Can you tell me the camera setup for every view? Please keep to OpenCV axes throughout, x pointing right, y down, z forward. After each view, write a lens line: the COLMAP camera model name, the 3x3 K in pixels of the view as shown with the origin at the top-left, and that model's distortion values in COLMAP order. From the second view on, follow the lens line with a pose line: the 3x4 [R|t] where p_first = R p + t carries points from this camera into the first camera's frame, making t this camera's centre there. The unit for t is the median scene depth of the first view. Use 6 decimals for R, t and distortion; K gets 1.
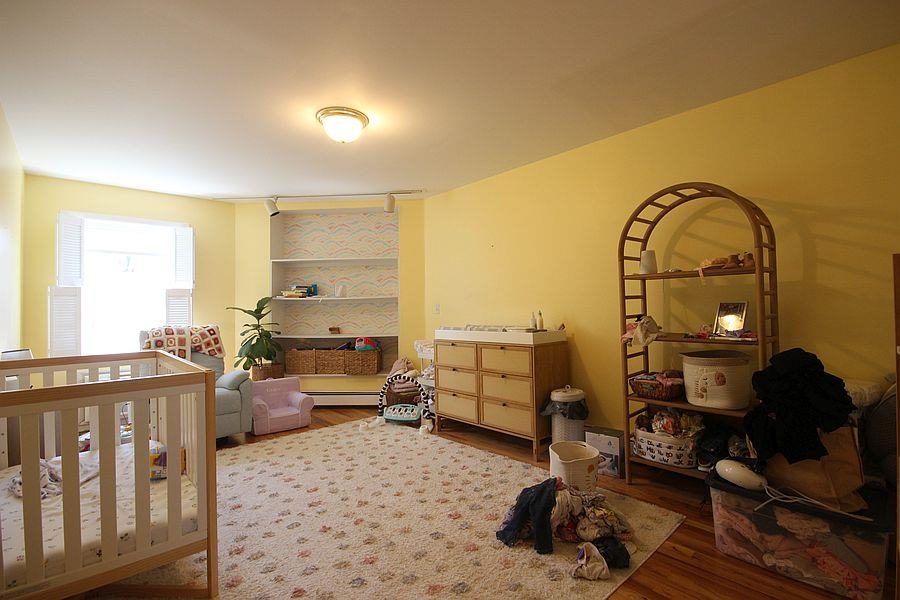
lens RADIAL K [[416.4, 0, 459.3], [0, 416.4, 303.2], [0, 0, 1]] dist [-0.001568, -0.002094]
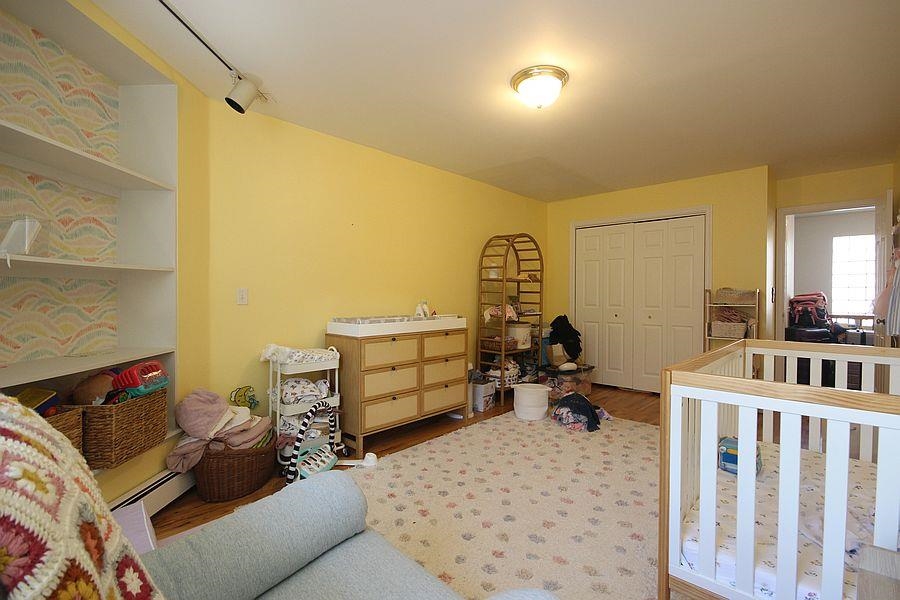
lens RADIAL K [[416.4, 0, 459.6], [0, 416.4, 299.0], [0, 0, 1]] dist [-0.001568, -0.002094]
pose [[-0.081507, 0.016706, 0.996533, -0.930995], [-0.008587, 0.999811, -0.017464, 0.032918], [-0.996636, -0.009980, -0.081348, 0.998345]]
